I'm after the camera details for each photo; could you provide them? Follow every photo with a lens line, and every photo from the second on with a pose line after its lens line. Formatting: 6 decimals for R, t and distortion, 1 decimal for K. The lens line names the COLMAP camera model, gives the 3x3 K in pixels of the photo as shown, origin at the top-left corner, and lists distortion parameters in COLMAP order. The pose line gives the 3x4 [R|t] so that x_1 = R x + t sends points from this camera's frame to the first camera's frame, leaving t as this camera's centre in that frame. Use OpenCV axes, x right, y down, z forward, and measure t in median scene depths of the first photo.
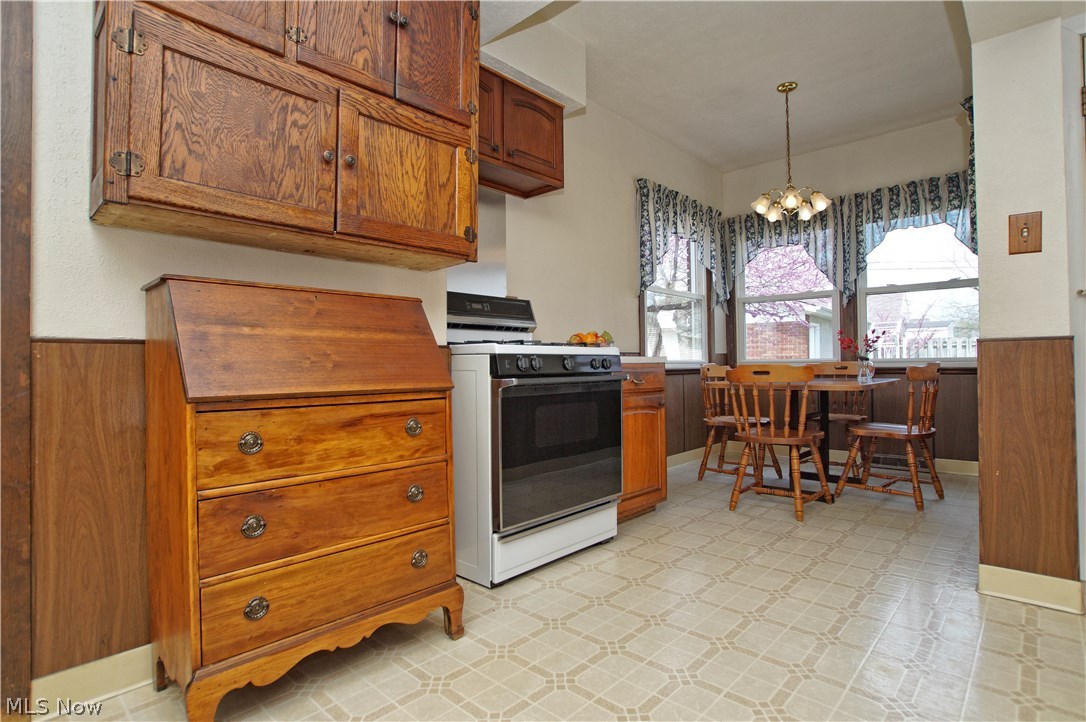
lens RADIAL K [[547.1, 0, 580.1], [0, 547.1, 362.6], [0, 0, 1]] dist [-0.008349, 0.000961]
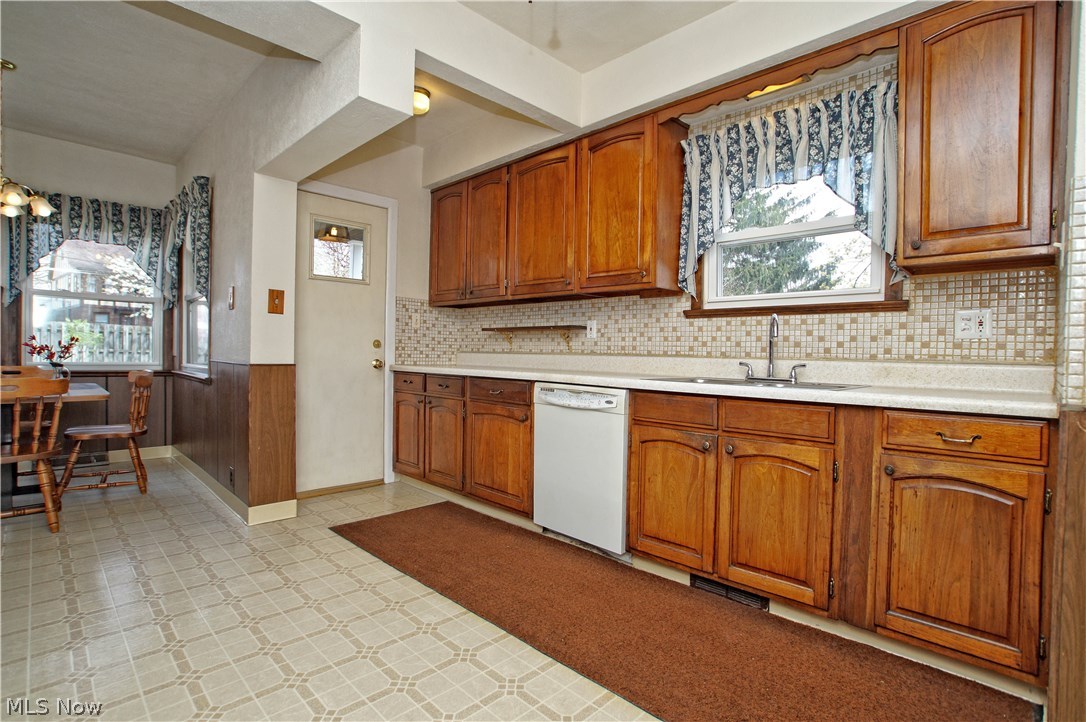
lens RADIAL K [[523.7, 0, 543.3], [0, 523.7, 360.3], [0, 0, 1]] dist [-0.026147, 0.004762]
pose [[0.085010, -0.002868, 0.996376, -0.341389], [-0.027287, 0.999614, 0.005206, -0.042843], [-0.996006, -0.027631, 0.084899, 0.018850]]
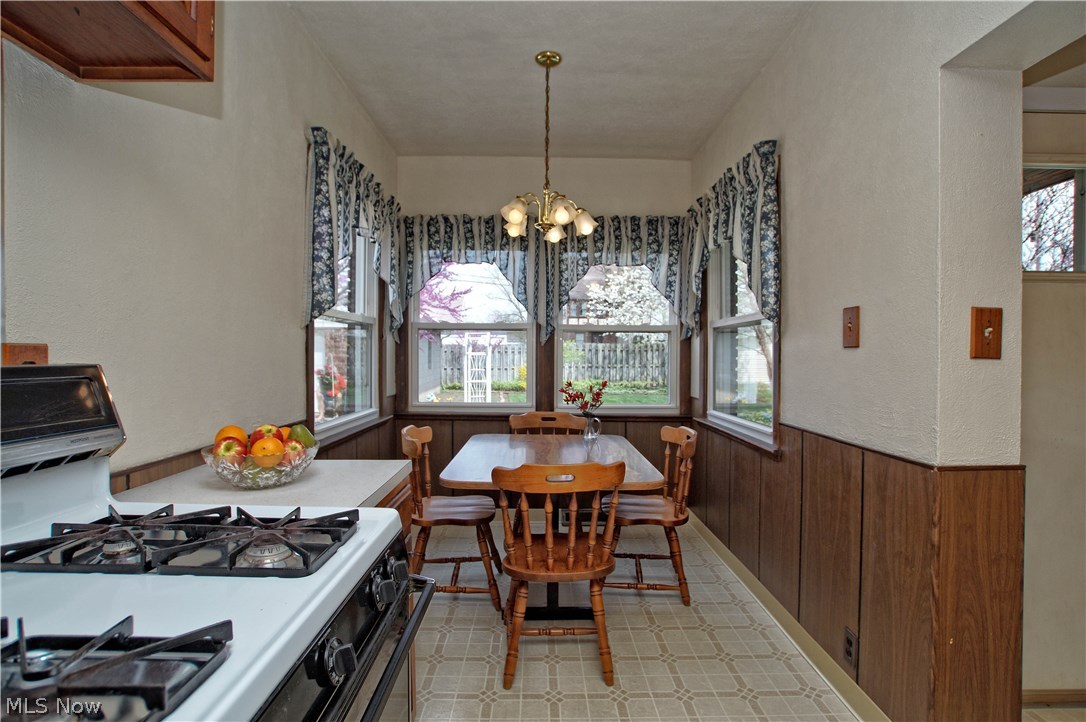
lens RADIAL K [[523.7, 0, 543.0], [0, 523.7, 359.9], [0, 0, 1]] dist [-0.026147, 0.004762]
pose [[0.753758, 0.005545, 0.657128, -0.071259], [-0.015259, 0.999842, 0.009065, -0.094769], [-0.656975, -0.016860, 0.753724, 0.415059]]
